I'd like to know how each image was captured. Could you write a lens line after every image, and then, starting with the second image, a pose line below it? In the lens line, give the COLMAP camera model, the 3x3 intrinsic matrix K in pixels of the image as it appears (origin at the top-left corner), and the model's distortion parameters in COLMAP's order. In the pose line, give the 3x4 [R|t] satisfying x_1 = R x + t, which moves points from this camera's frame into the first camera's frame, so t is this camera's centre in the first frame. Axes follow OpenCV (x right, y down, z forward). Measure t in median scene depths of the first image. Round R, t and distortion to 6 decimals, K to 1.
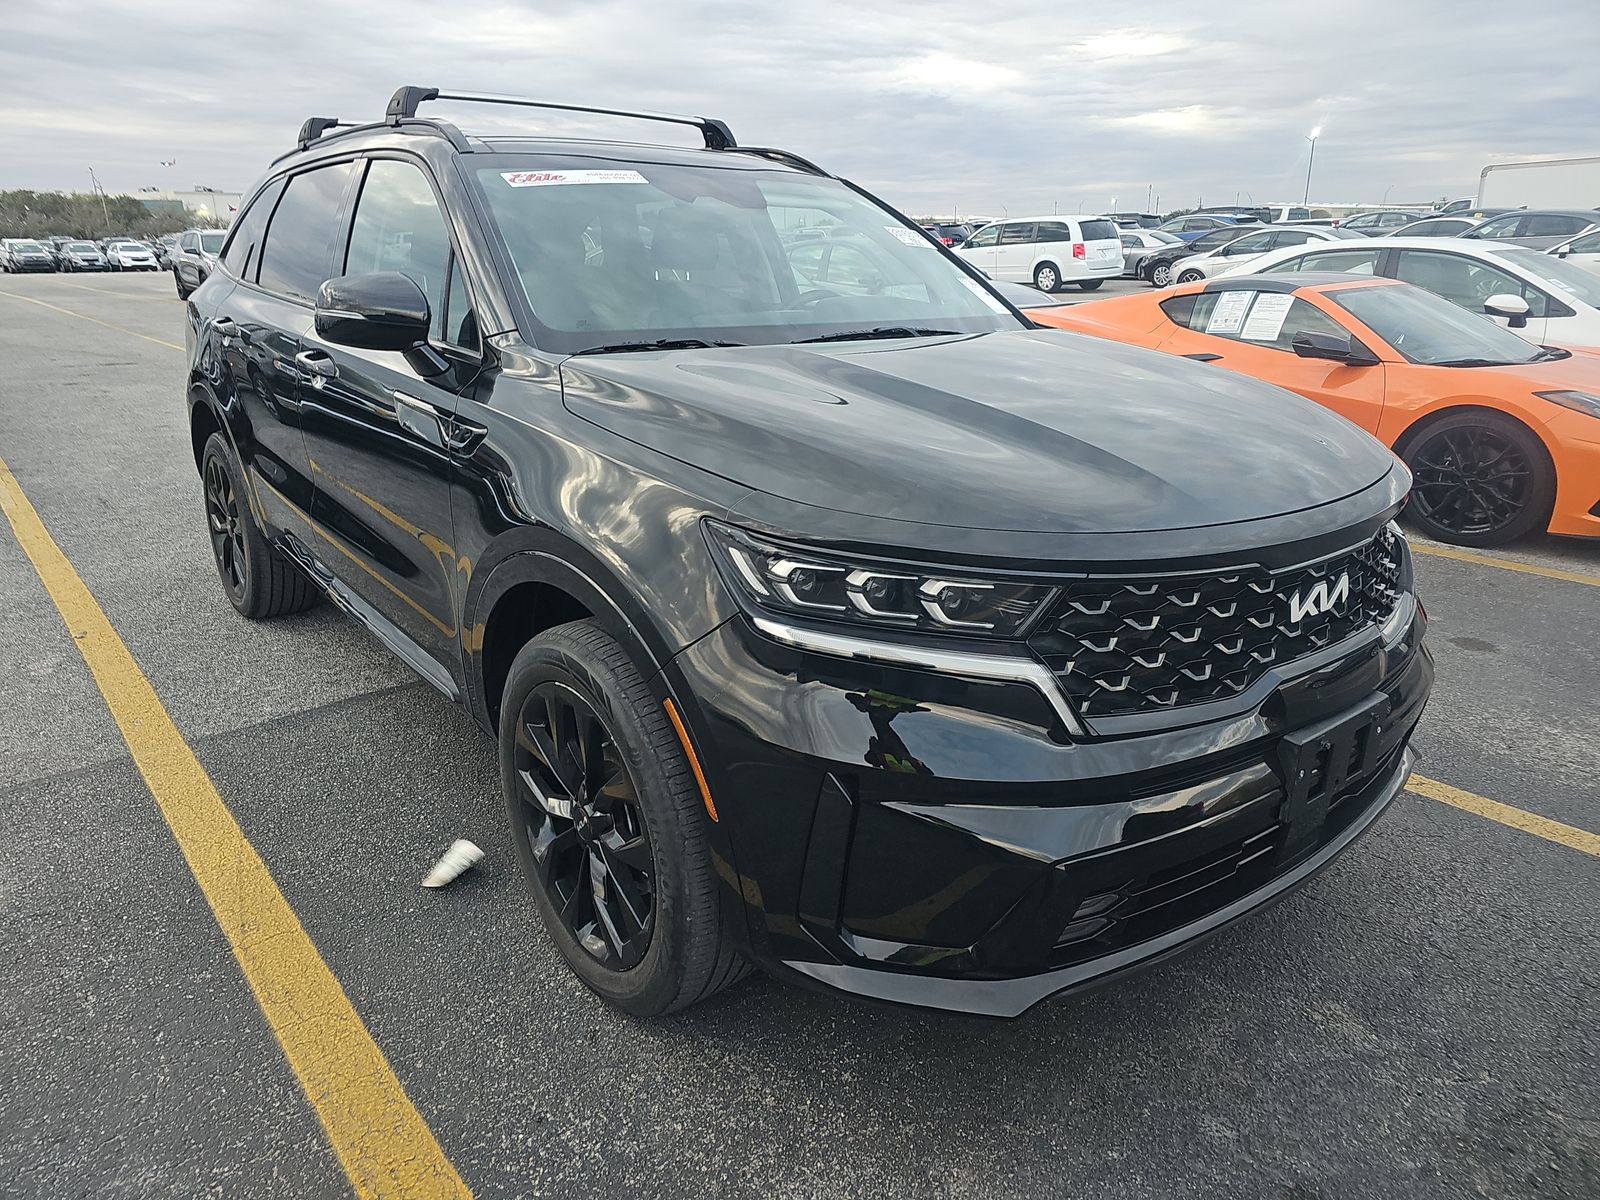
lens RADIAL K [[1094.1, 0, 797.3], [0, 1094.1, 597.4], [0, 0, 1]] dist [0.041431, -0.046624]
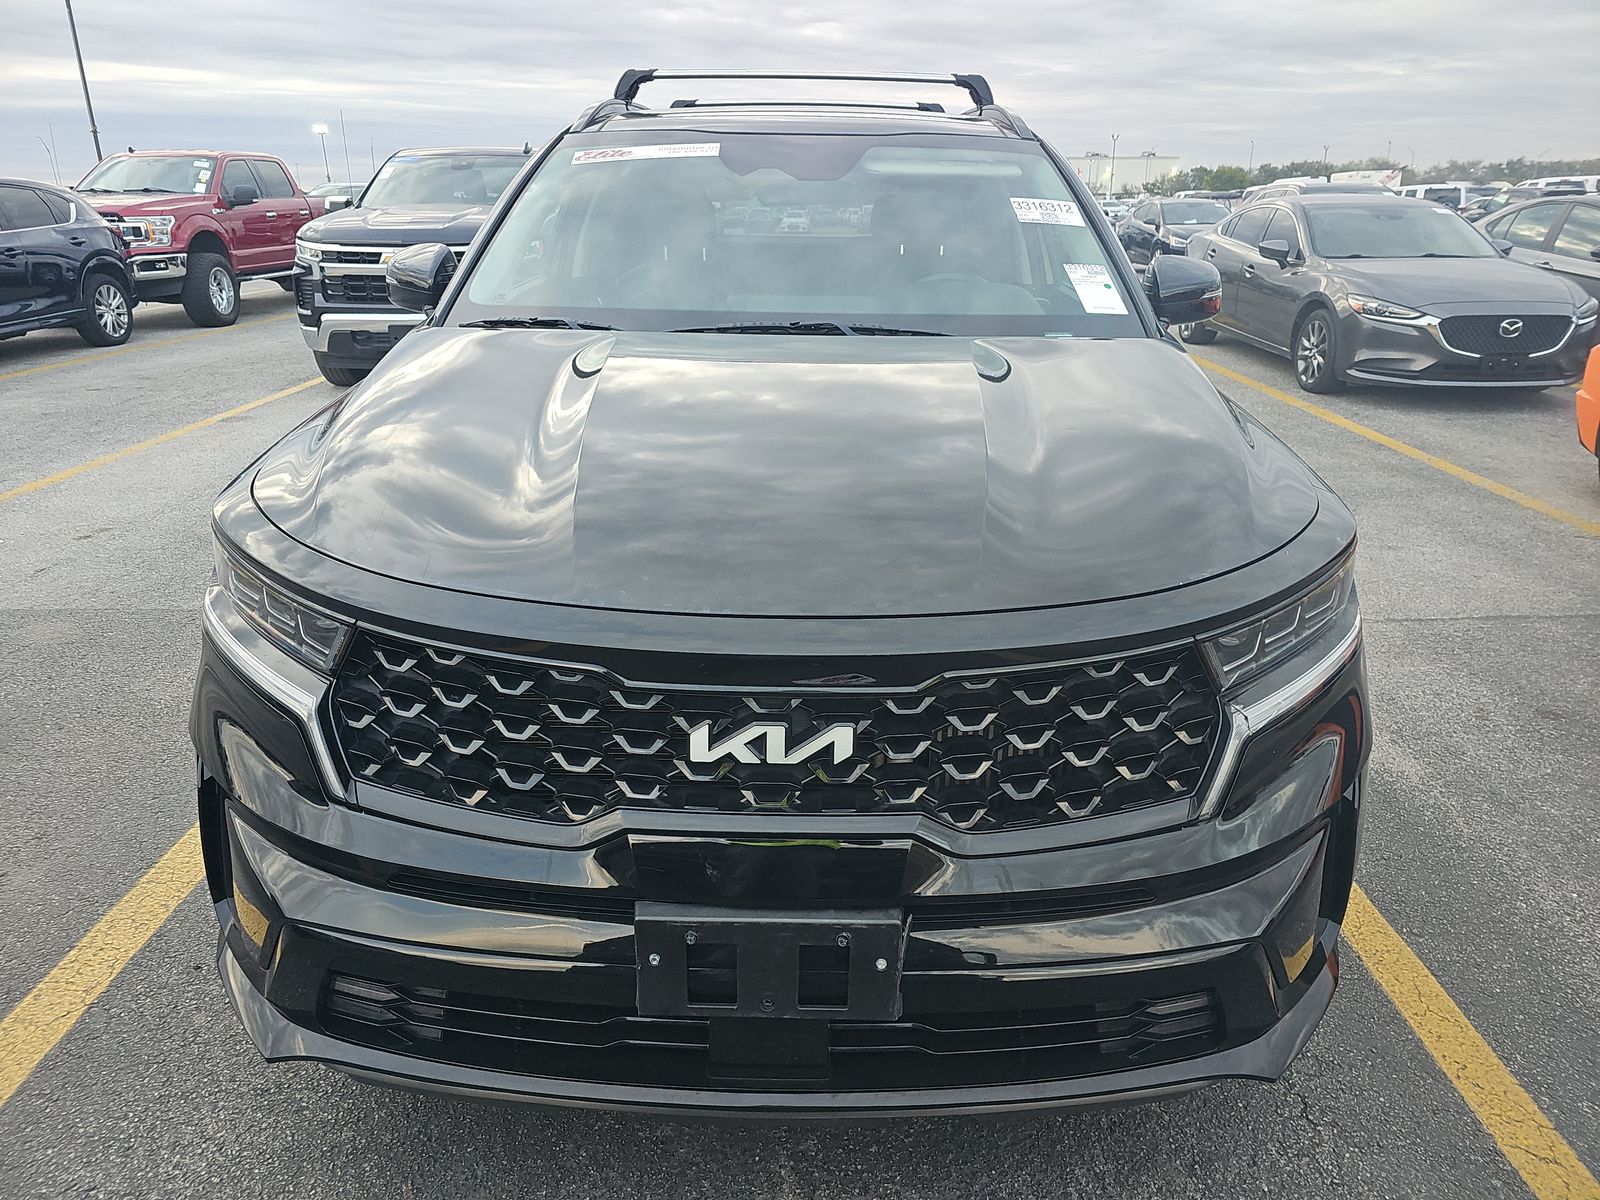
lens RADIAL K [[1094.1, 0, 804.4], [0, 1094.1, 596.2], [0, 0, 1]] dist [0.041431, -0.046624]
pose [[0.760830, 0.217027, -0.611585, 0.911598], [-0.197214, 0.975174, 0.100709, -0.168982], [0.618259, 0.043991, 0.784743, 0.460787]]
